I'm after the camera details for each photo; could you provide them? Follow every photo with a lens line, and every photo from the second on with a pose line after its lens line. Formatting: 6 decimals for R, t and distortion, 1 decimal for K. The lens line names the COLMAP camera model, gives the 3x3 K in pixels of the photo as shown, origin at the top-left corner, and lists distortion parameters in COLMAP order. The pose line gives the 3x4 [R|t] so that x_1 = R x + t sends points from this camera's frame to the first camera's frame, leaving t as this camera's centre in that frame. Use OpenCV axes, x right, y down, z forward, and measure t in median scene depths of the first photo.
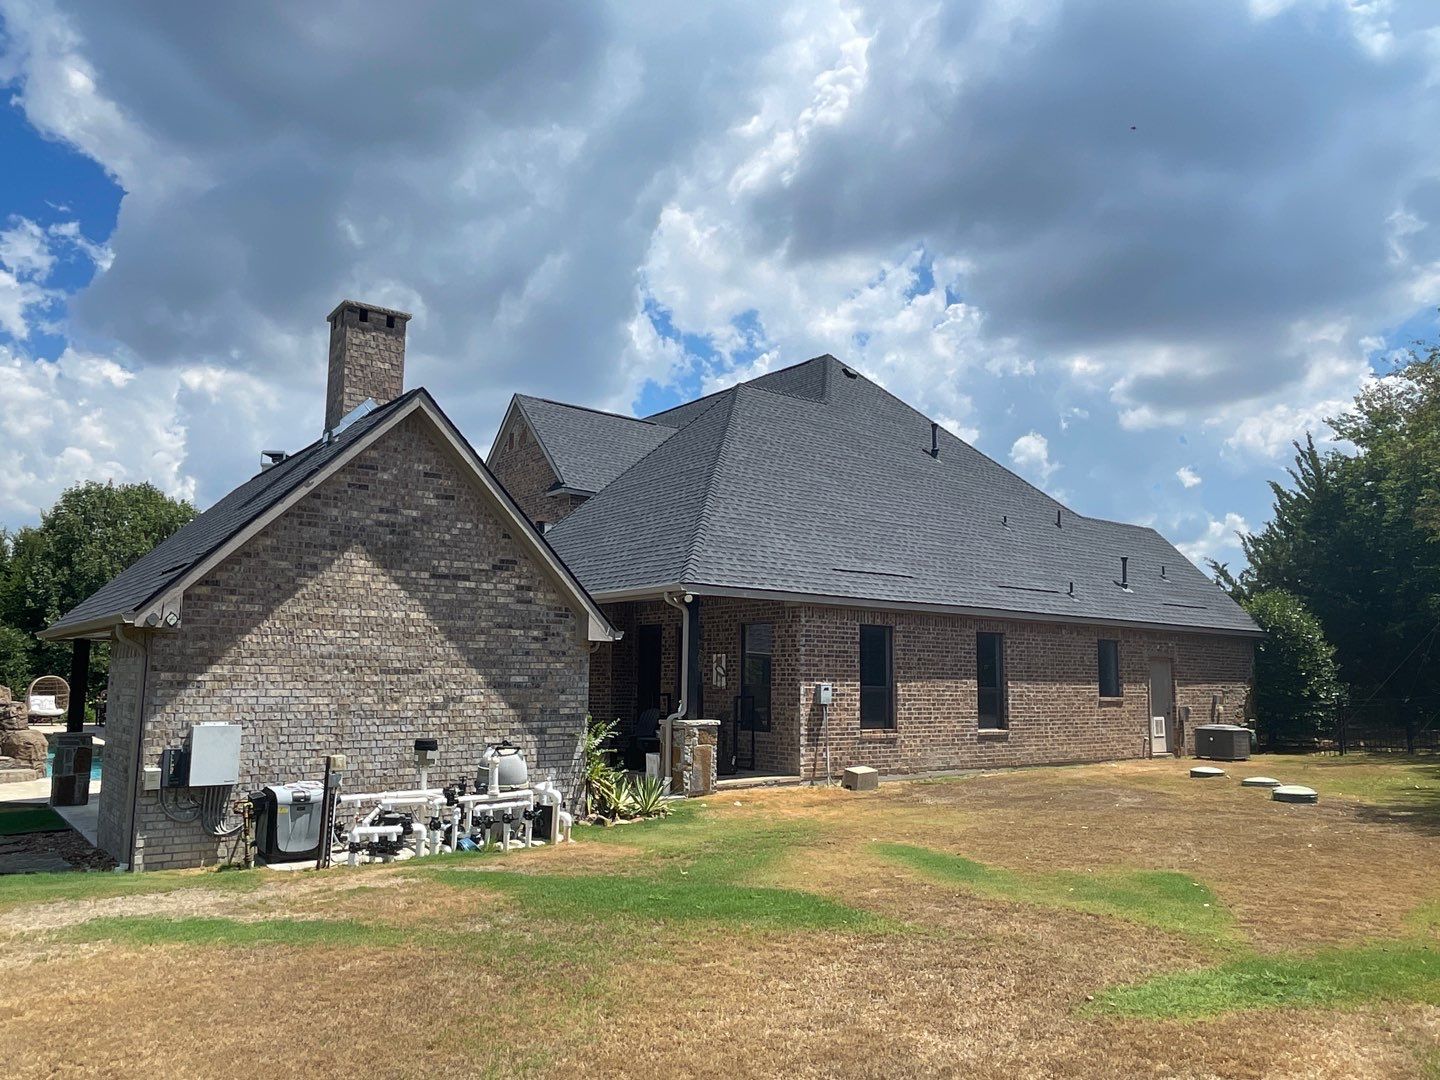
lens RADIAL K [[1049.0, 0, 720.0], [0, 1049.0, 540.0], [0, 0, 1]] dist [0.001372, -0.001941]
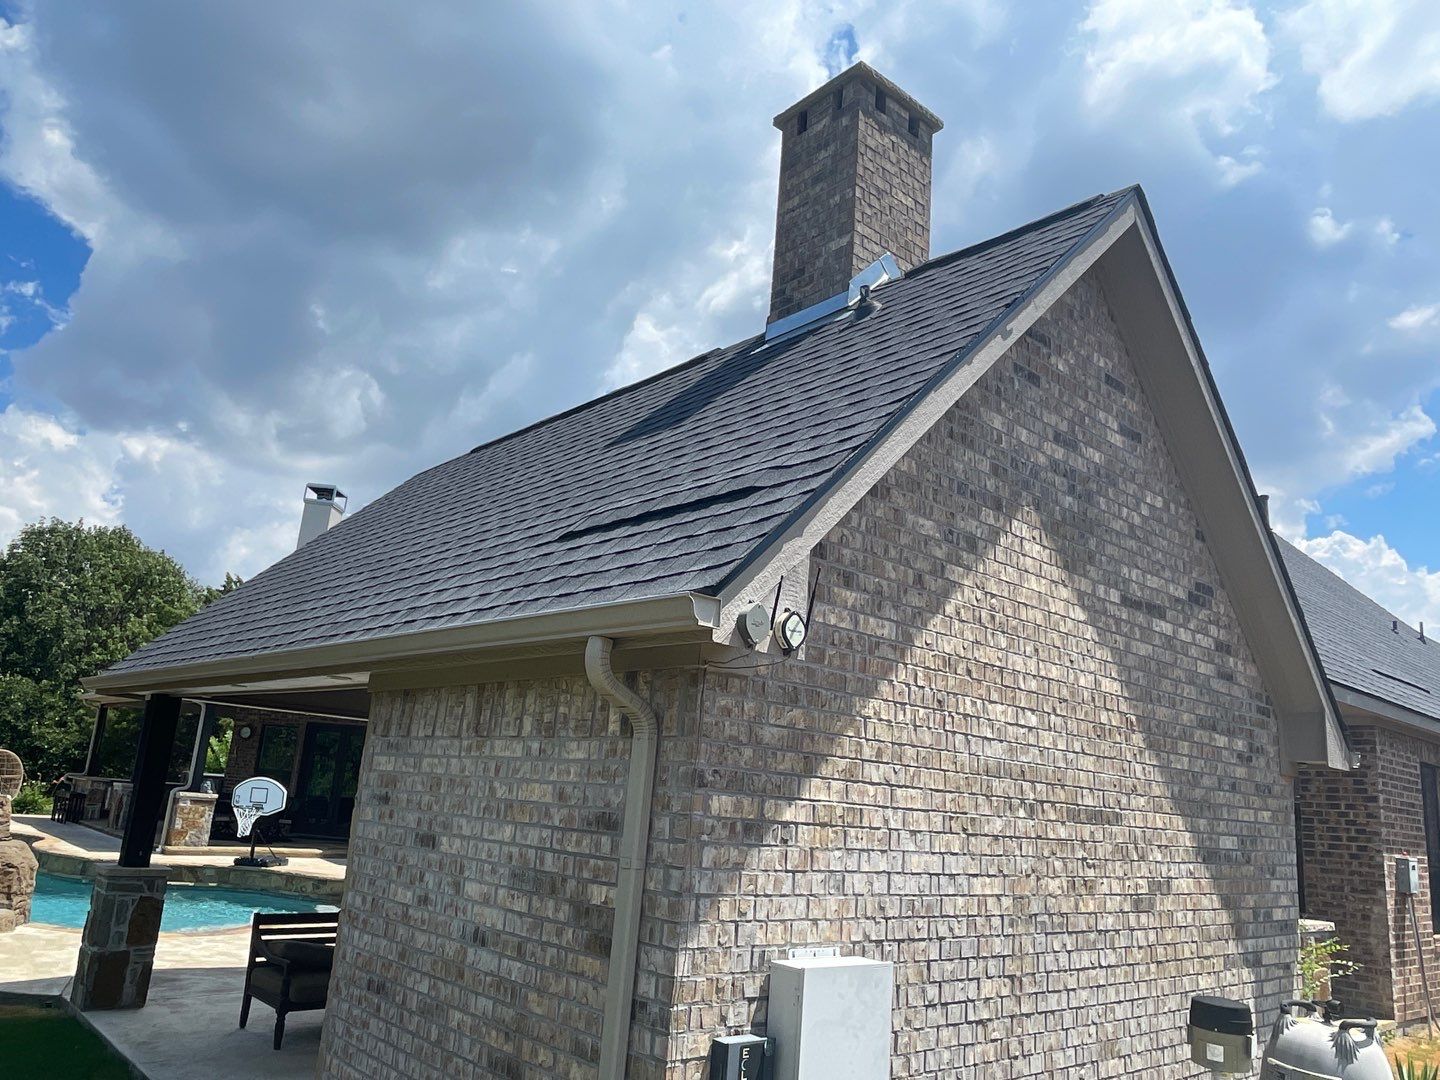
lens RADIAL K [[1049.0, 0, 720.0], [0, 1049.0, 540.0], [0, 0, 1]] dist [0.001372, -0.001941]
pose [[0.995666, 0.078826, 0.049345, -0.494014], [-0.072974, 0.991153, -0.110866, 0.074793], [-0.057648, 0.106785, 0.992610, 0.592944]]
